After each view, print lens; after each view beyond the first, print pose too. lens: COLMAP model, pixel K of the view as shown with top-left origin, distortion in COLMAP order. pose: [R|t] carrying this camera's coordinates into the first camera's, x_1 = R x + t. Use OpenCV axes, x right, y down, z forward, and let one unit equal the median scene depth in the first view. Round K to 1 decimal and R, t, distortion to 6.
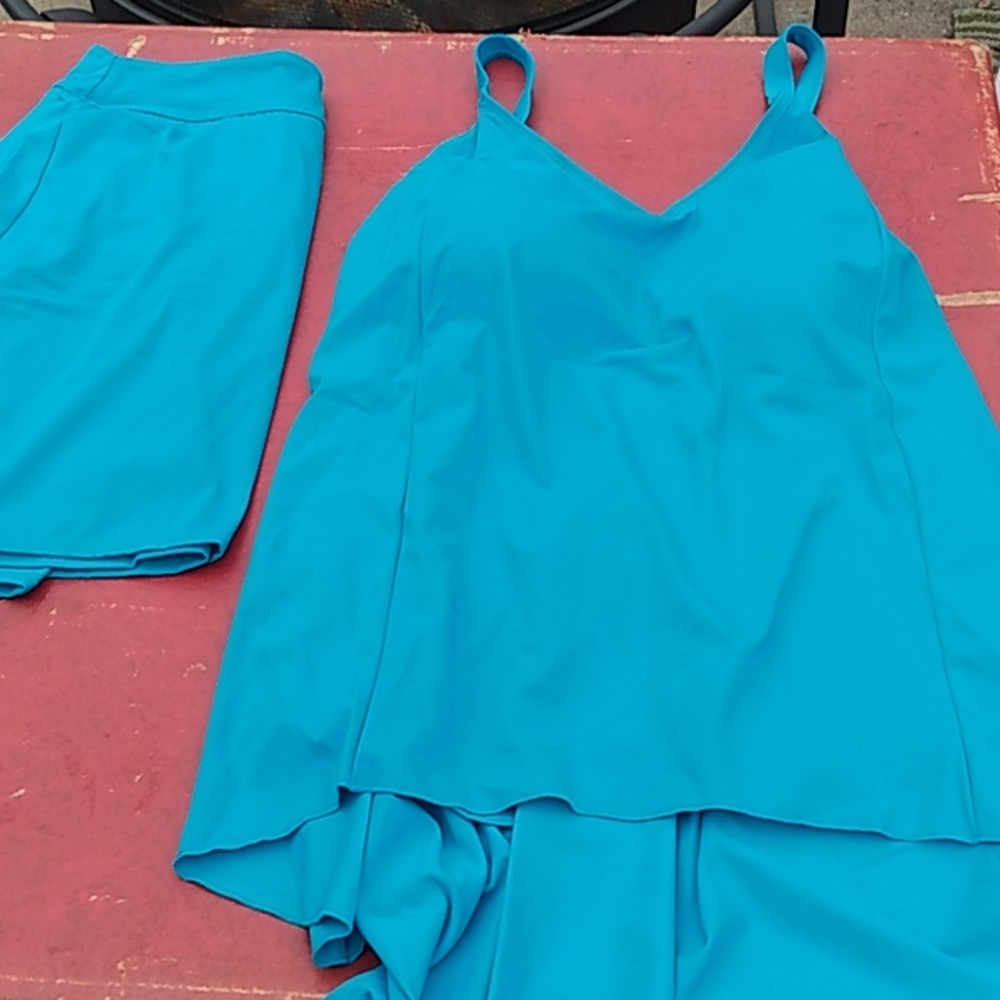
lens RADIAL K [[1701.8, 0, 501.1], [0, 1701.8, 498.5], [0, 0, 1]] dist [0.123814, 0.000000]
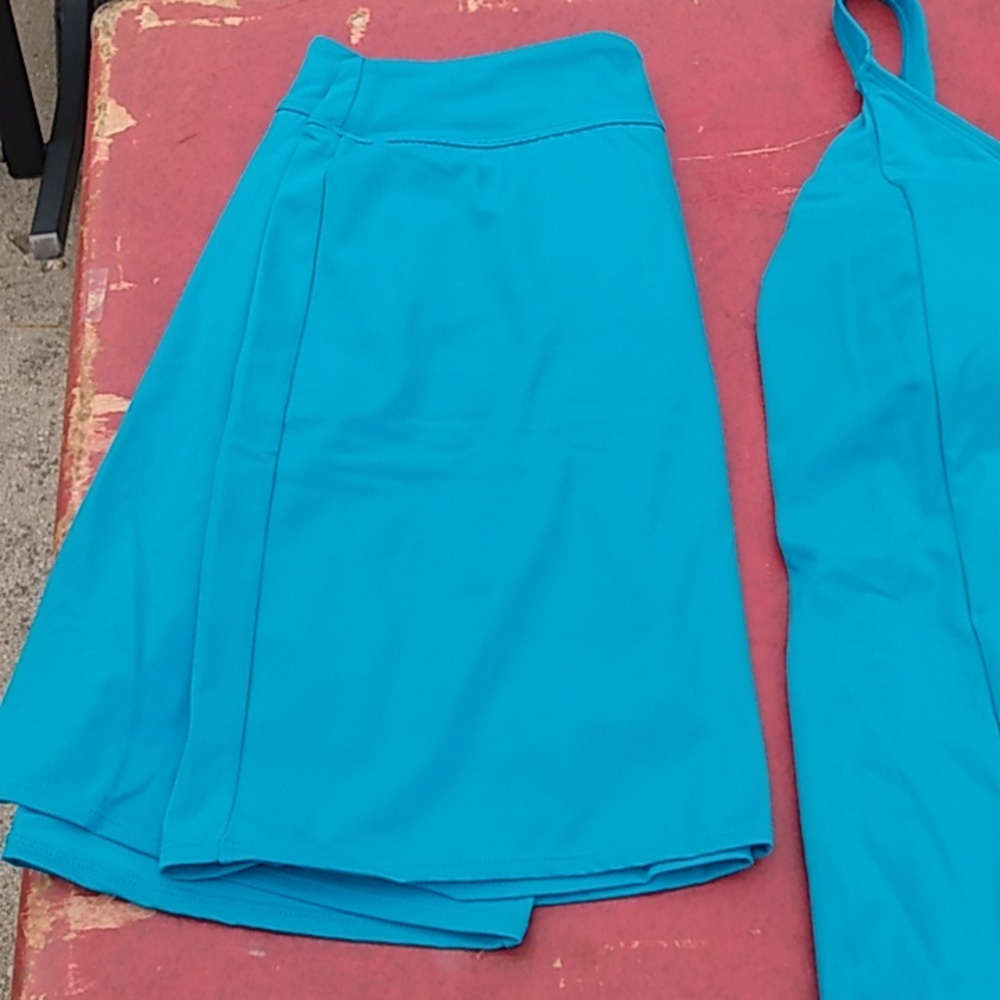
lens RADIAL K [[1701.8, 0, 499.1], [0, 1701.8, 501.7], [0, 0, 1]] dist [0.123814, 0.000000]
pose [[0.989146, -0.117827, 0.087795, -0.256367], [0.100334, 0.978114, 0.182282, -0.203379], [-0.107351, -0.171495, 0.979319, 0.259319]]
